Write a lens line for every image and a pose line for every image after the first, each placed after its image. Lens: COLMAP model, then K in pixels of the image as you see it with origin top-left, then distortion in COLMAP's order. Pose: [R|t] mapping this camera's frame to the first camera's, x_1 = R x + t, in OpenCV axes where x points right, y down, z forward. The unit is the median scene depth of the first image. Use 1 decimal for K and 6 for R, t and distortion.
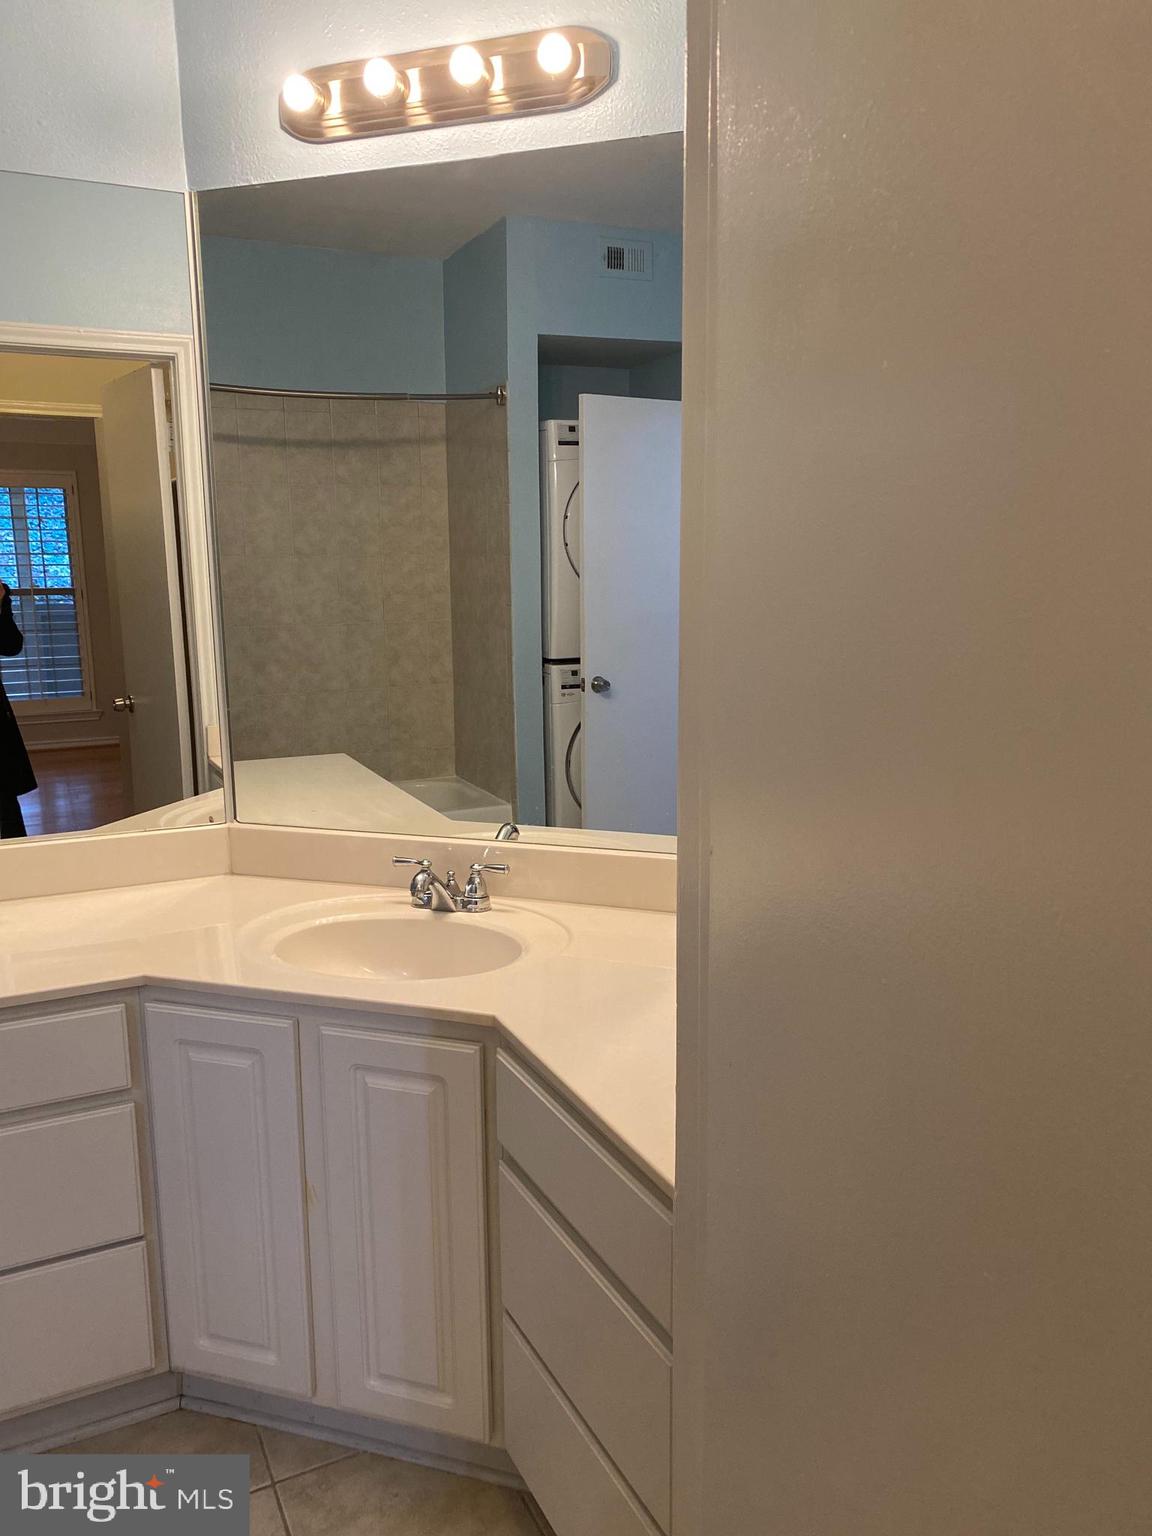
lens RADIAL K [[1165.9, 0, 580.5], [0, 1165.9, 769.8], [0, 0, 1]] dist [0.054190, -0.051992]
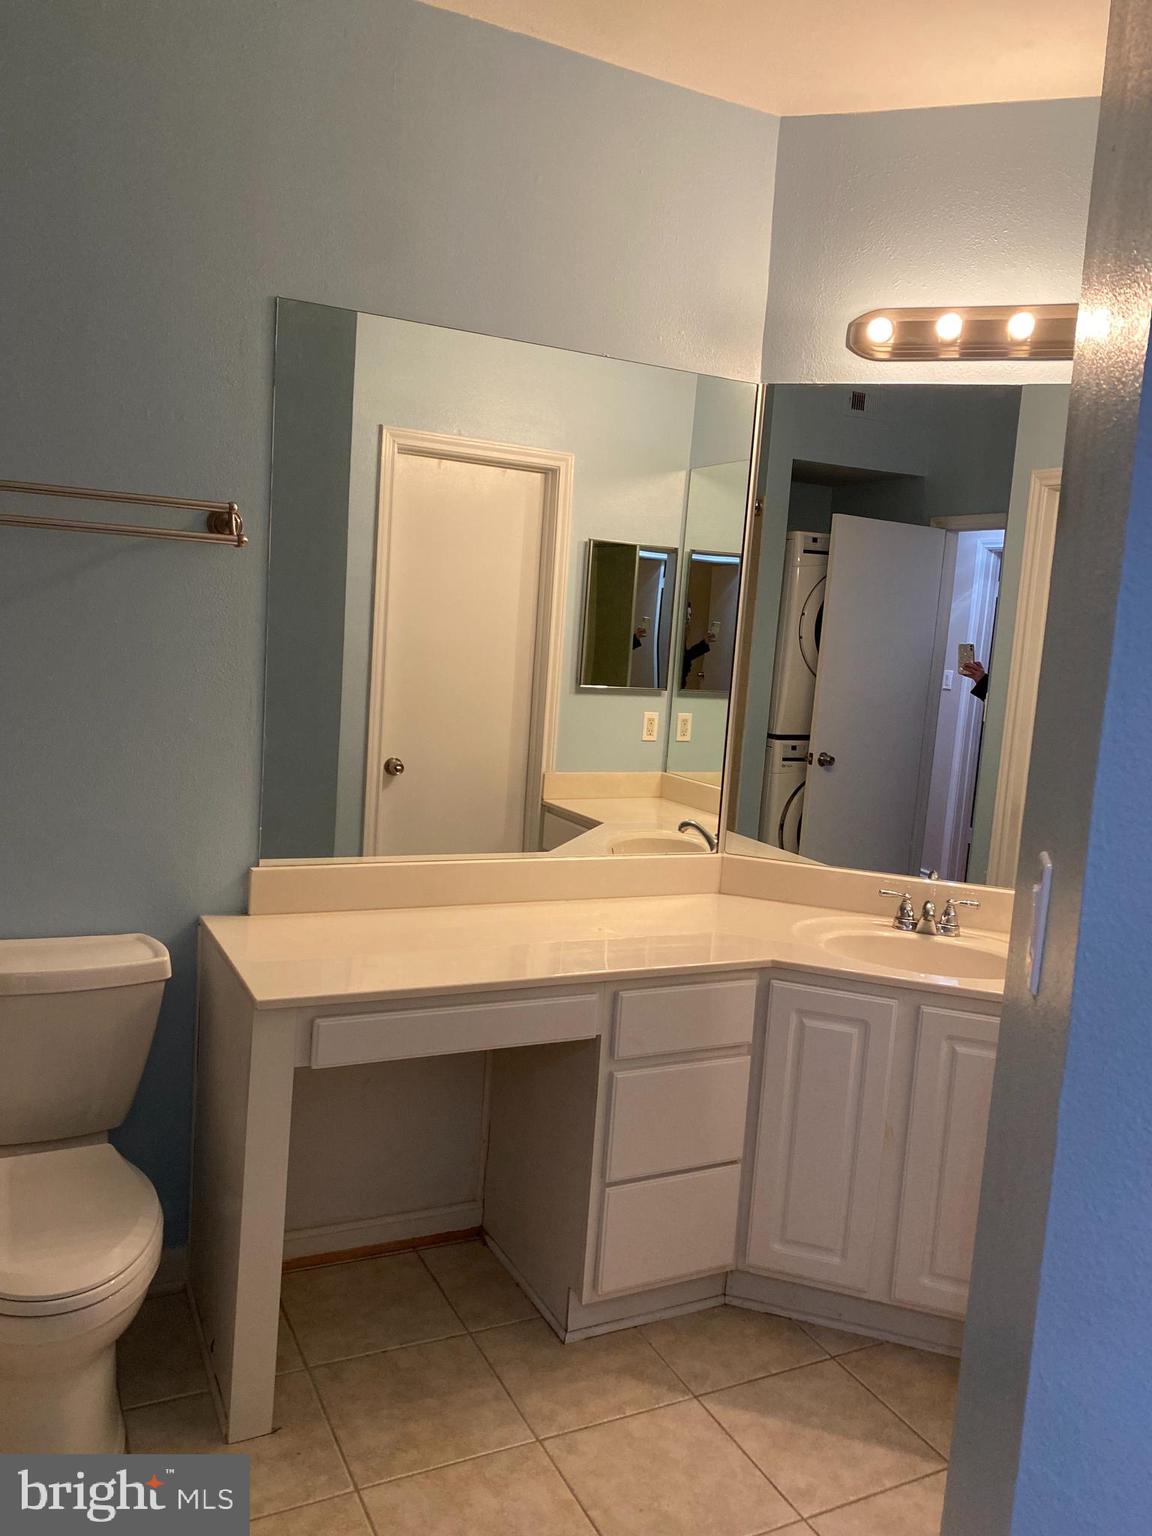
lens RADIAL K [[1165.9, 0, 567.7], [0, 1165.9, 761.2], [0, 0, 1]] dist [0.054190, -0.051992]
pose [[0.997293, 0.071046, 0.018972, -0.537876], [-0.069730, 0.995586, -0.062817, 0.038314], [-0.023351, 0.061324, 0.997845, -0.298591]]
